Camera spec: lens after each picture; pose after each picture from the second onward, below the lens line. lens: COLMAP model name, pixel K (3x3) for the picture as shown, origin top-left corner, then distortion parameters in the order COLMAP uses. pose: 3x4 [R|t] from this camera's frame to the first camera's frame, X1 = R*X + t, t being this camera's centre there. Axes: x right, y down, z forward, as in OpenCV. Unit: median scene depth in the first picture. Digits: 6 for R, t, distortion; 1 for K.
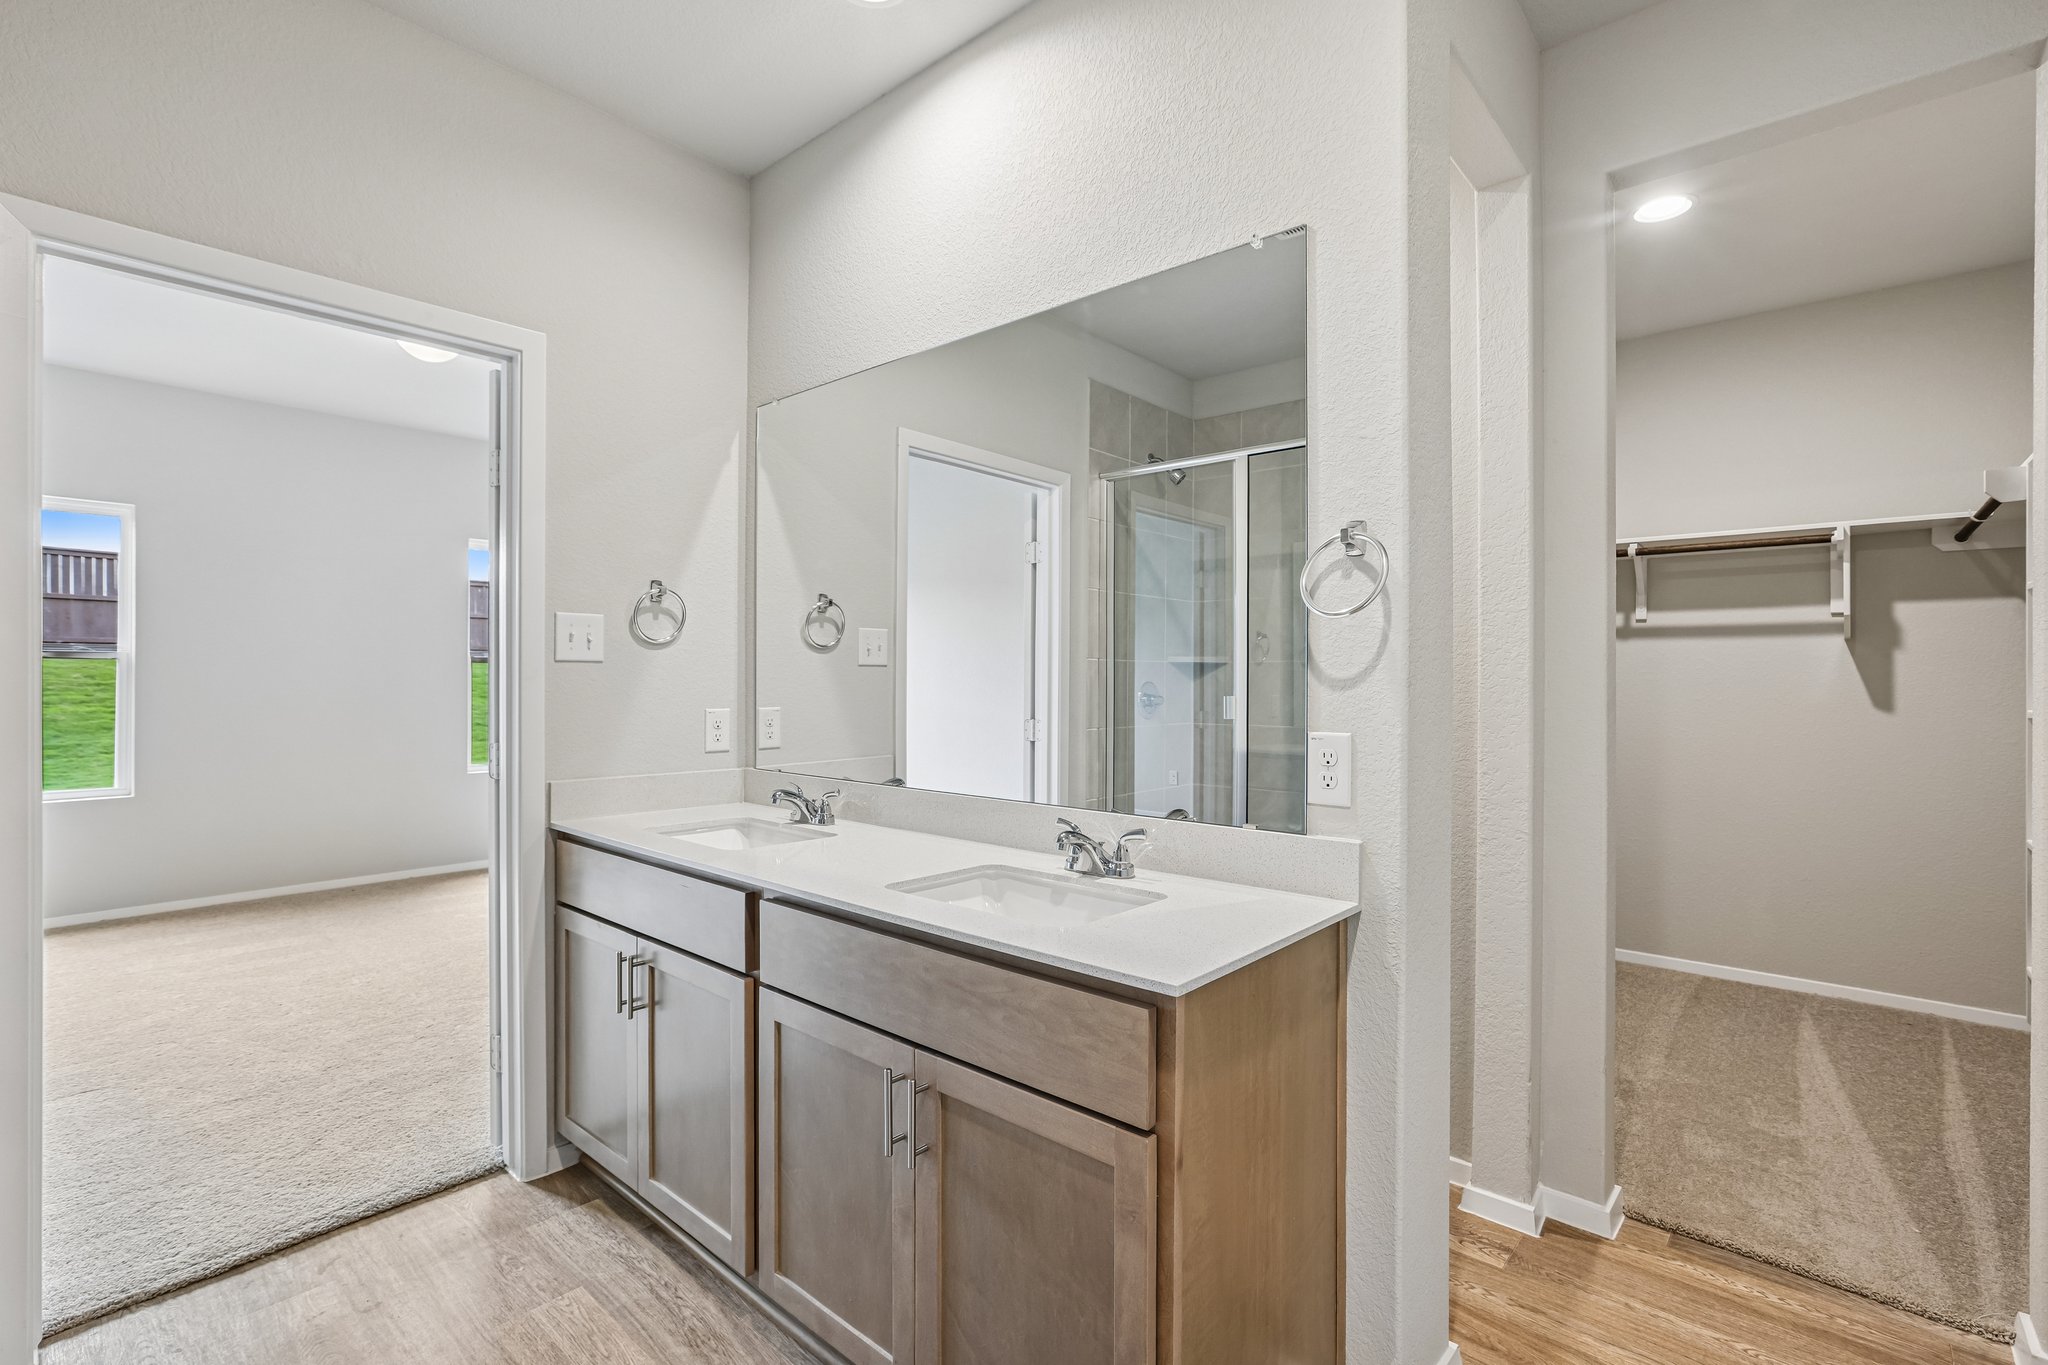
lens RADIAL K [[917.9, 0, 1035.2], [0, 917.9, 683.7], [0, 0, 1]] dist [-0.005946, 0.001664]
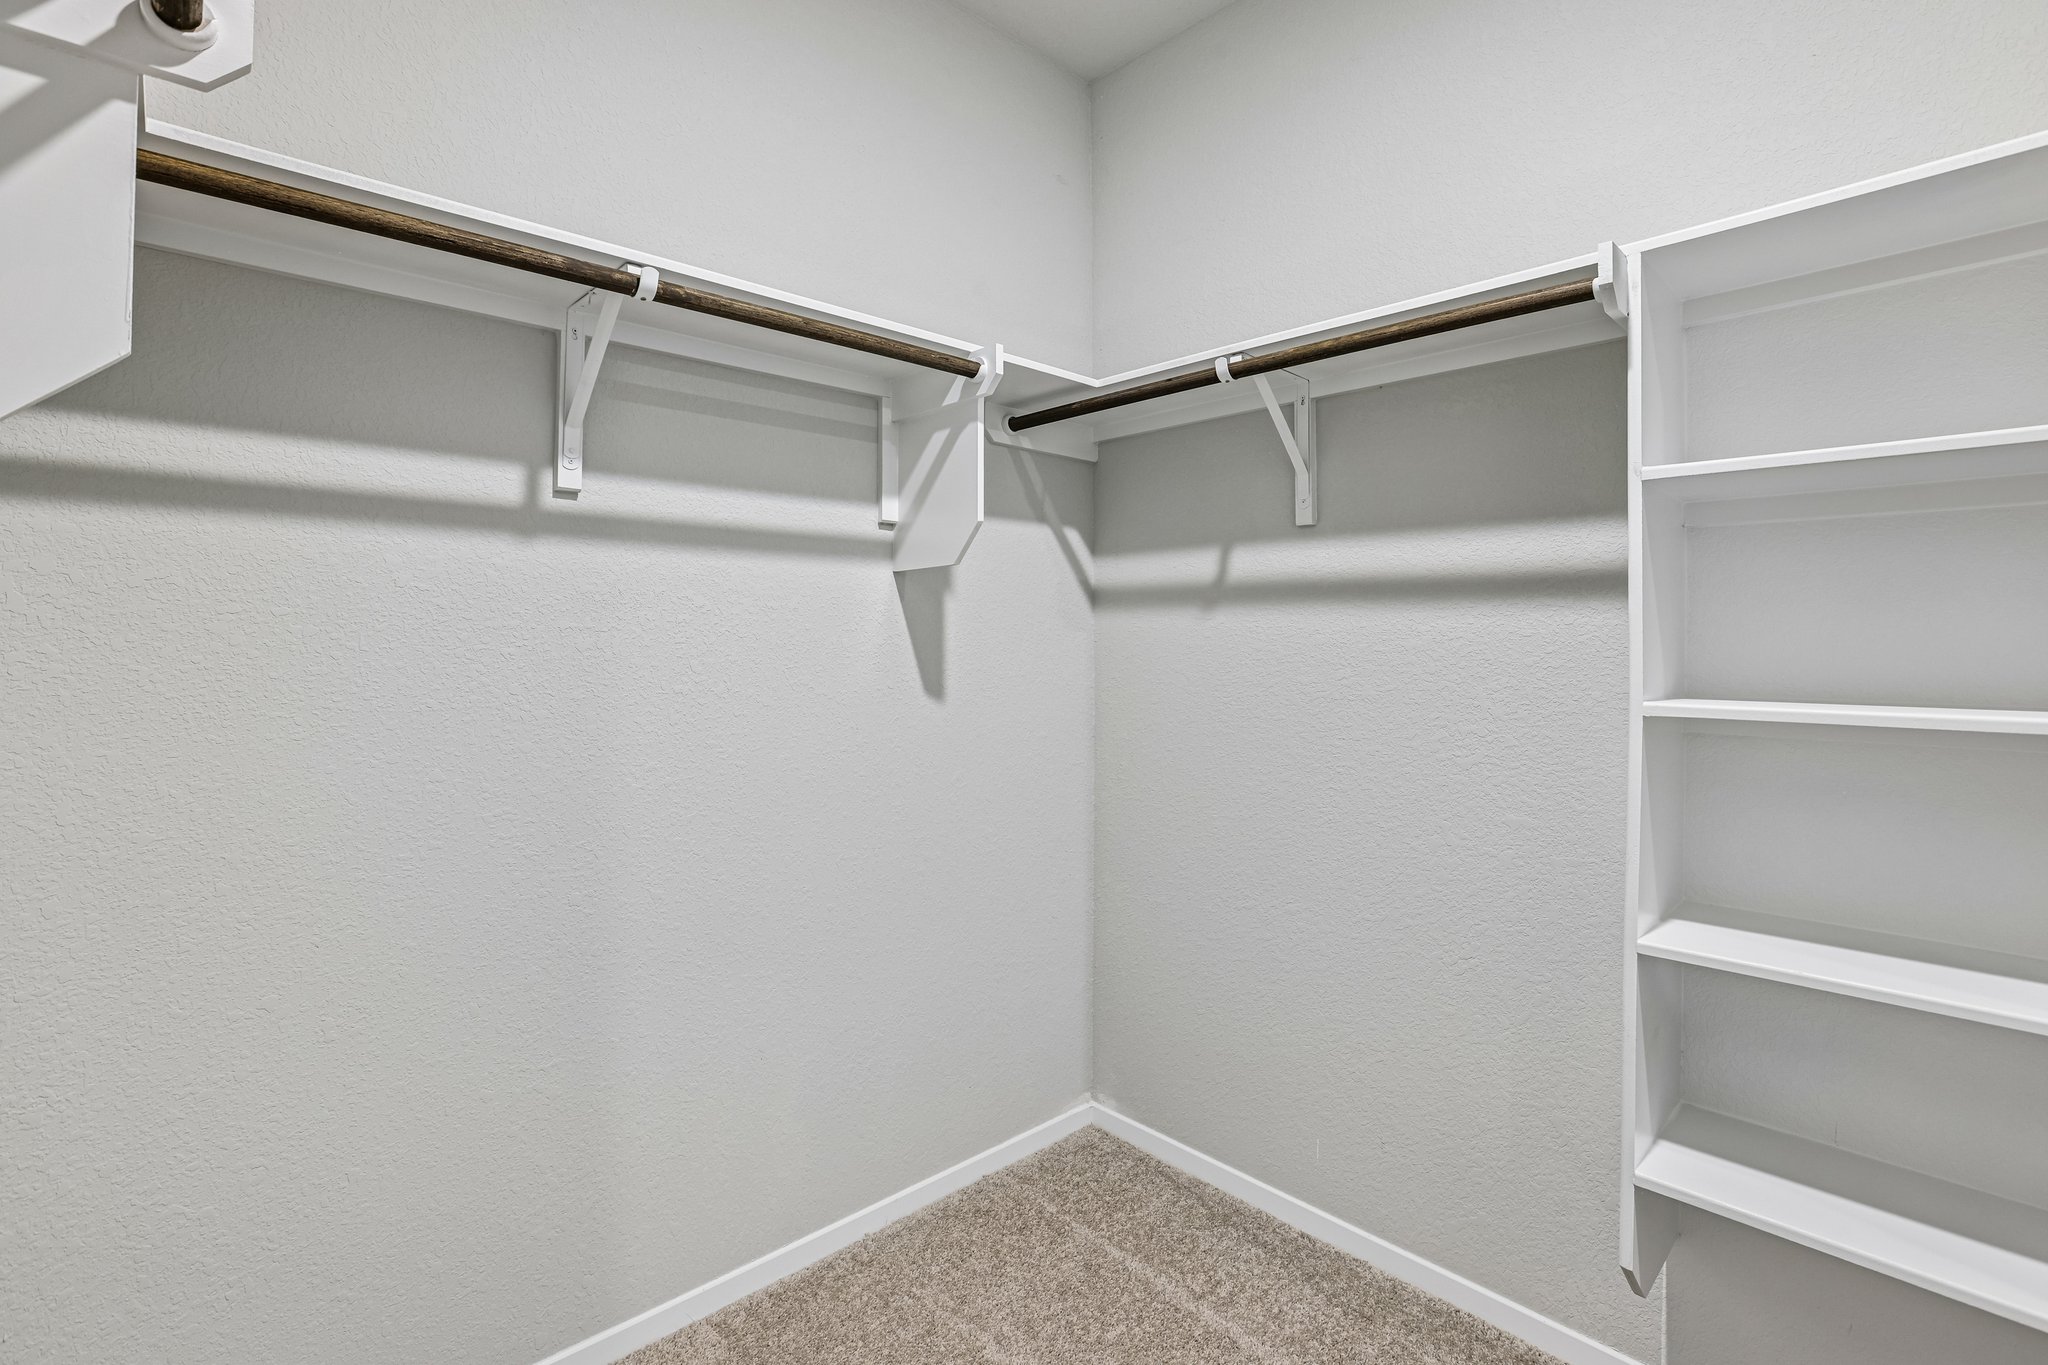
lens RADIAL K [[917.9, 0, 967.0], [0, 917.9, 625.2], [0, 0, 1]] dist [-0.005946, 0.001664]
pose [[0.081969, 0.007457, 0.996607, 0.341525], [0.007267, 0.999941, -0.008080, -0.011325], [-0.996608, 0.007905, 0.081910, 0.927779]]
